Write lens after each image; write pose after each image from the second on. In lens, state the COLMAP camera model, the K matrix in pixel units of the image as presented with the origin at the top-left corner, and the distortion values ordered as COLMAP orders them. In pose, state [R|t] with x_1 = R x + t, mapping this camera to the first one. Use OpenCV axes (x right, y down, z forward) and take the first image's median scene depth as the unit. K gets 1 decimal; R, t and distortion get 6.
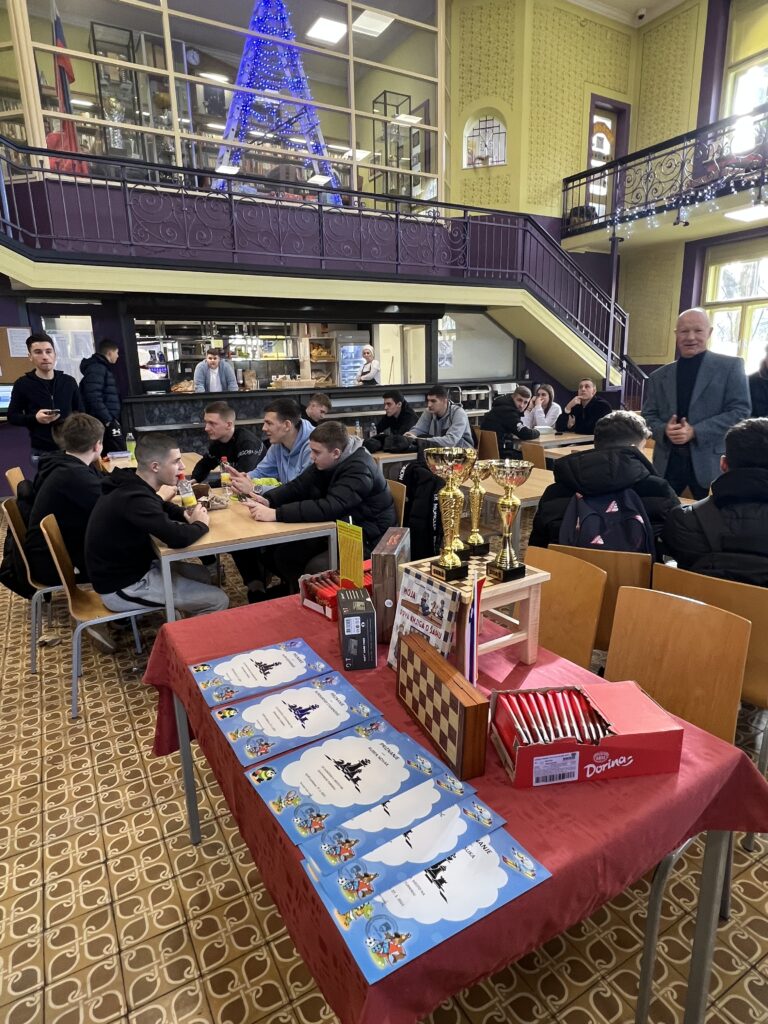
lens RADIAL K [[589.8, 0, 384.4], [0, 589.8, 512.4], [0, 0, 1]] dist [-0.011196, 0.003443]
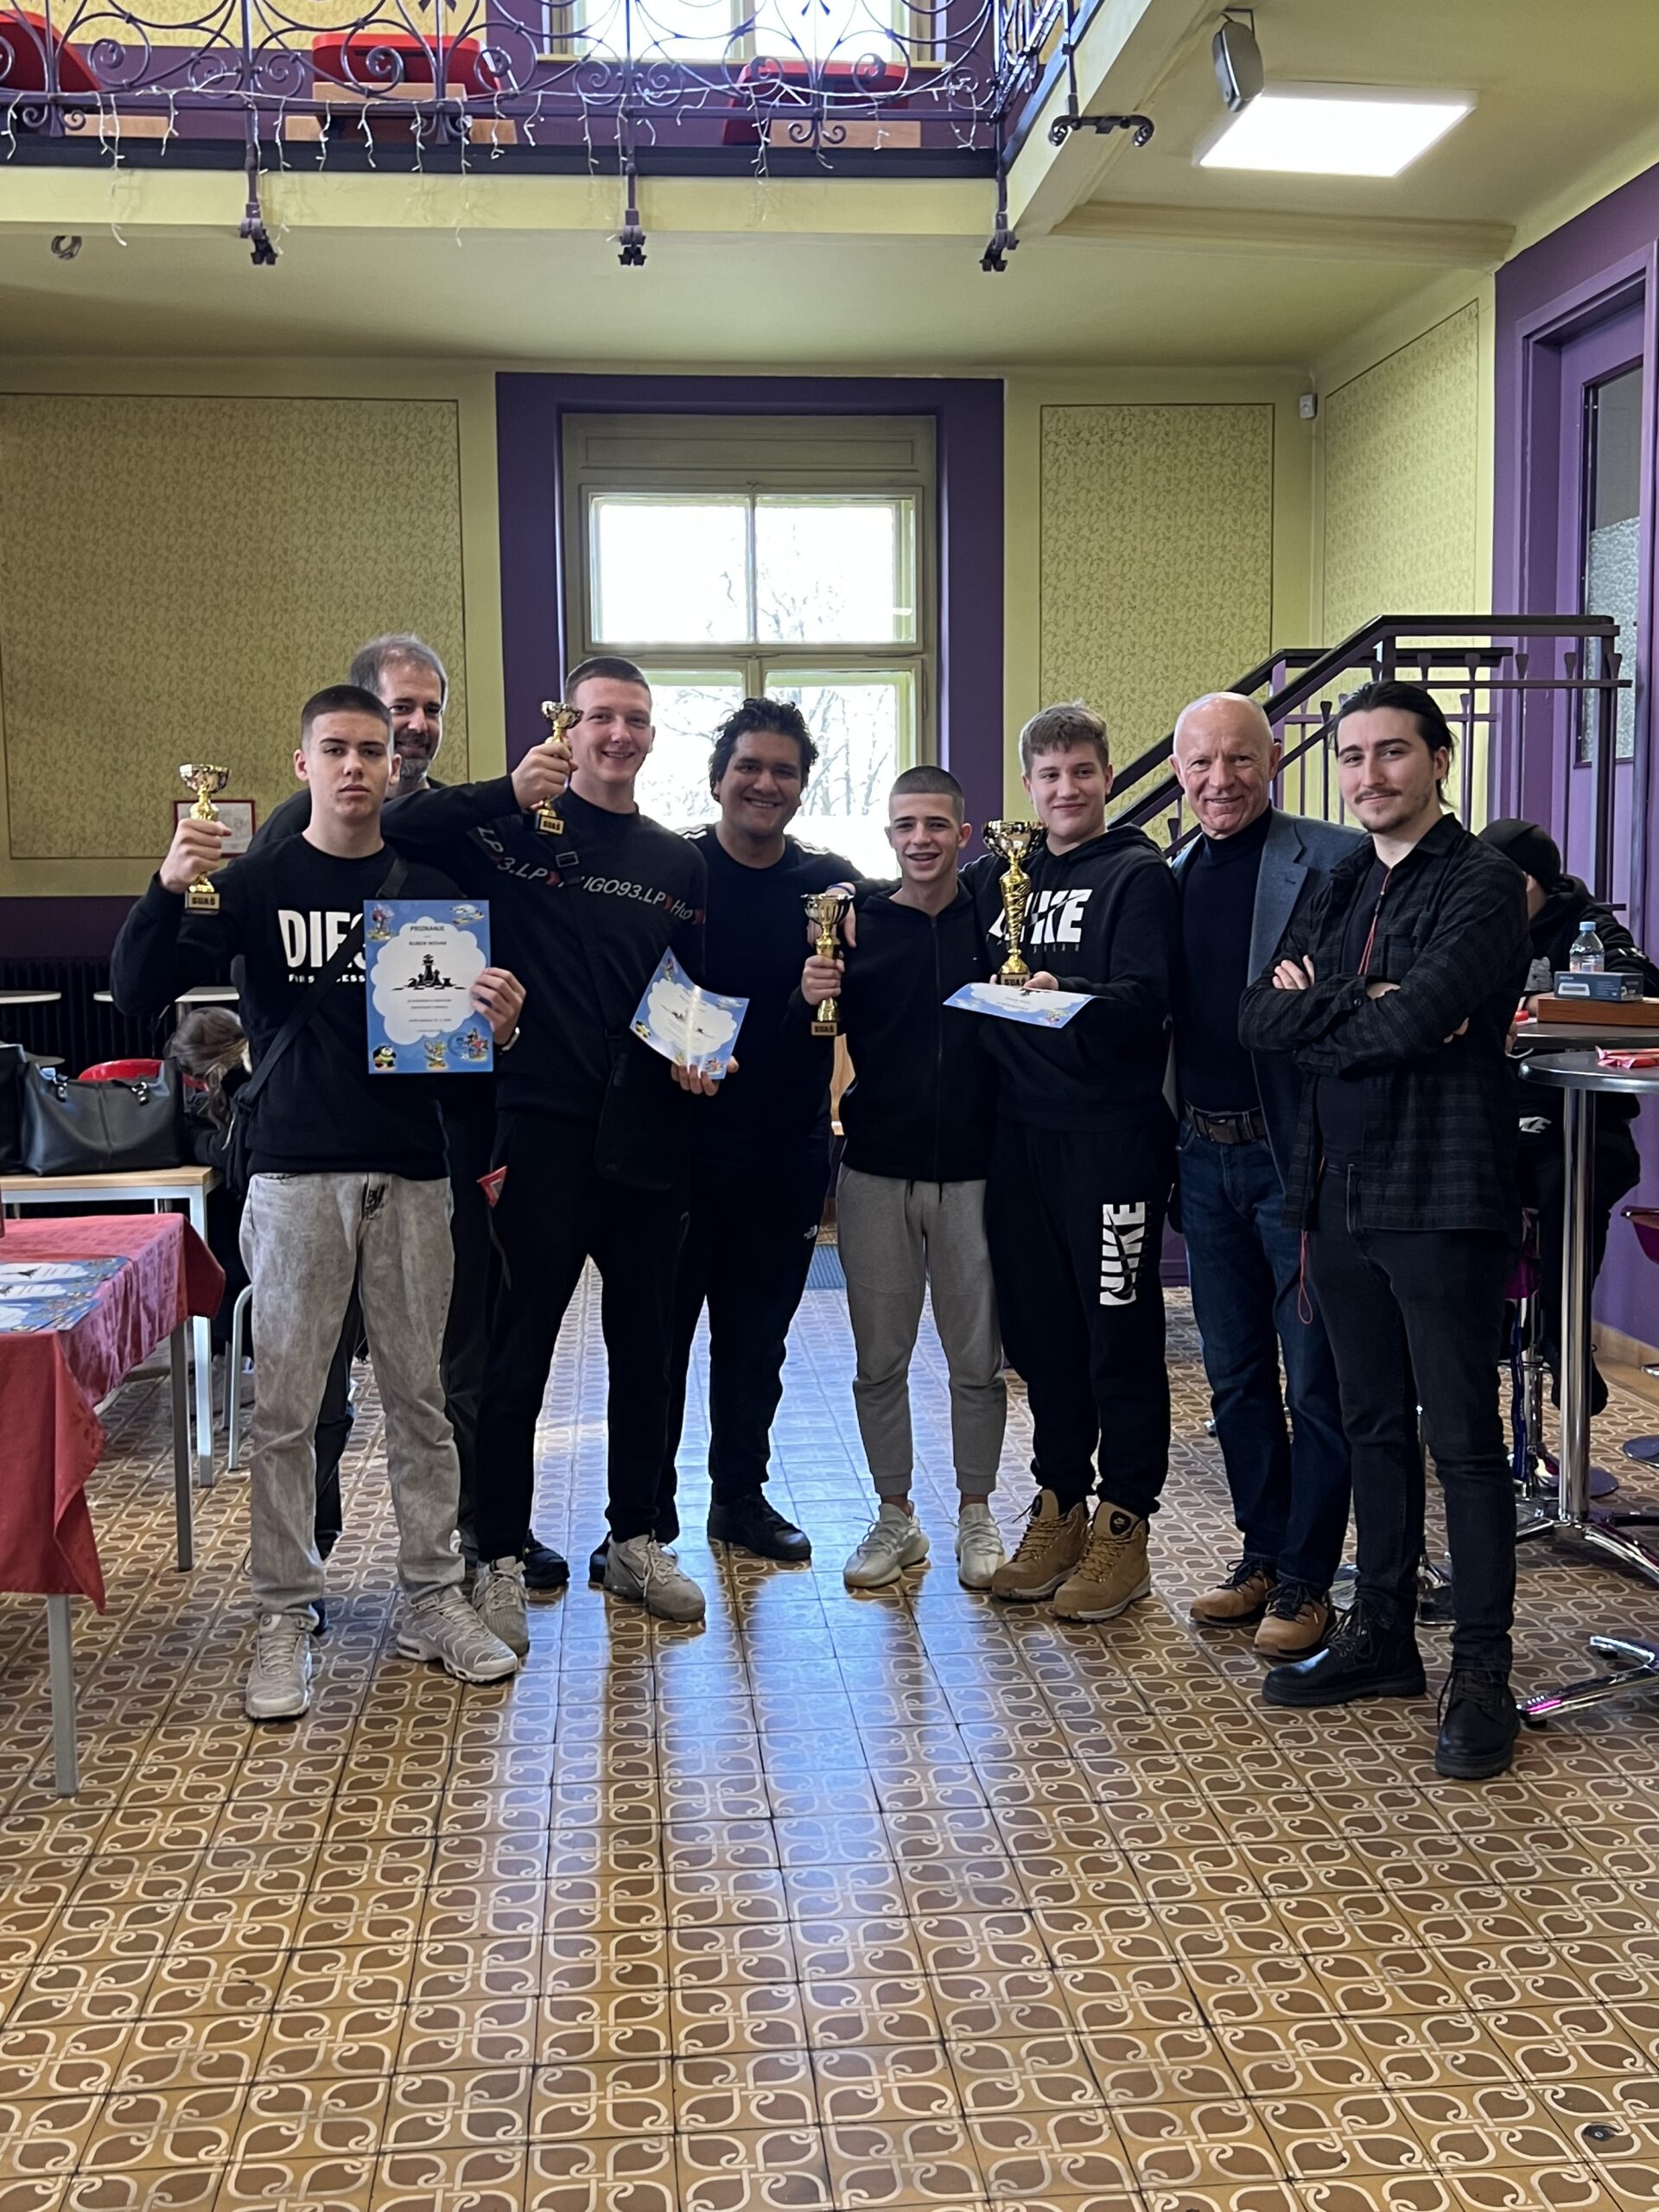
lens RADIAL K [[2309.1, 0, 802.2], [0, 2309.1, 1108.1], [0, 0, 1]] dist [0.011825, 0.000000]
pose [[-0.905516, -0.010076, 0.424193, -1.521786], [0.133084, 0.942528, 0.306480, -0.452877], [-0.402902, 0.333976, -0.852133, 1.979136]]
